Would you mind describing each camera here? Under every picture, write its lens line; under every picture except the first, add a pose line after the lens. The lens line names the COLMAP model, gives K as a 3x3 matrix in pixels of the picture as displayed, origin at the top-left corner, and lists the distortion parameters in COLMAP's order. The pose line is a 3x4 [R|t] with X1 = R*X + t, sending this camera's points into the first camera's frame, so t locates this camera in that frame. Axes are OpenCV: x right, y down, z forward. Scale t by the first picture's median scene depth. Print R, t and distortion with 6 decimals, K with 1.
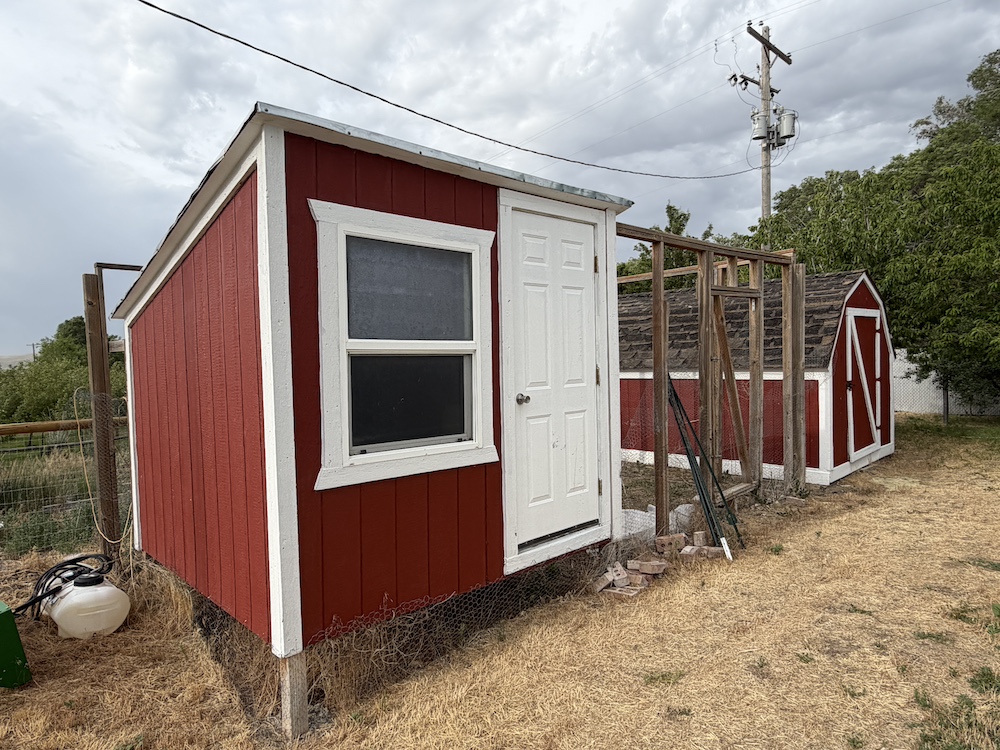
lens RADIAL K [[623.2, 0, 500.0], [0, 623.2, 375.0], [0, 0, 1]] dist [0.054919, 0.000308]
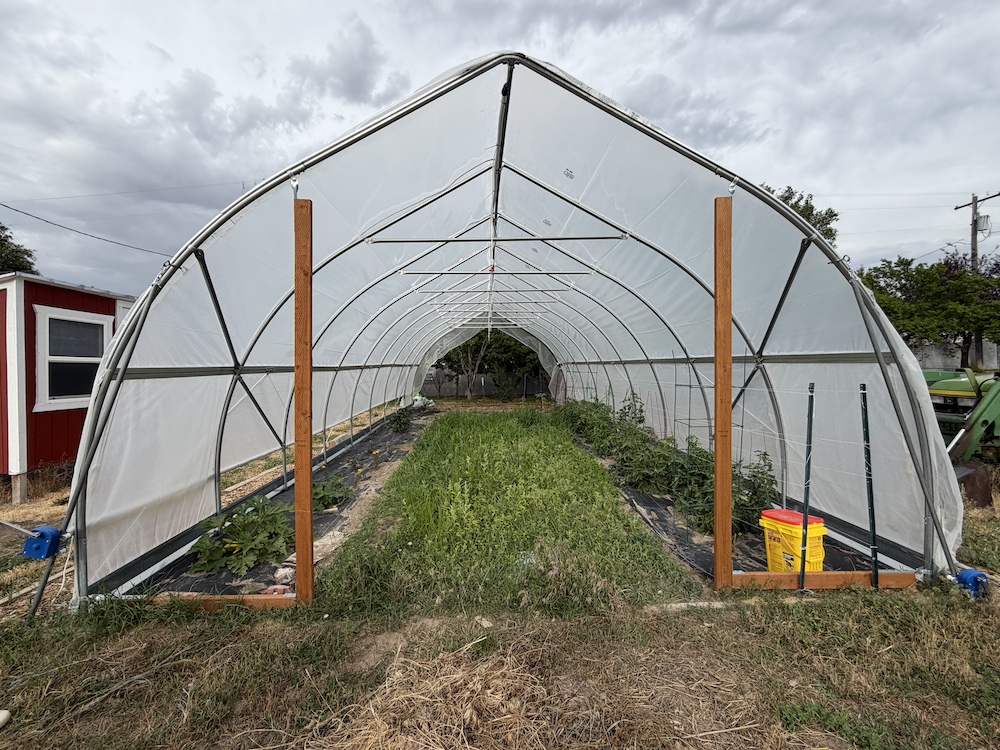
lens RADIAL K [[428.3, 0, 500.0], [0, 428.3, 375.0], [0, 0, 1]] dist [0.000576, 0.000036]
pose [[0.658453, 0.016334, 0.752445, -0.285056], [-0.004532, 0.999832, -0.017738, 0.038274], [-0.752609, 0.008270, 0.658416, -1.356640]]
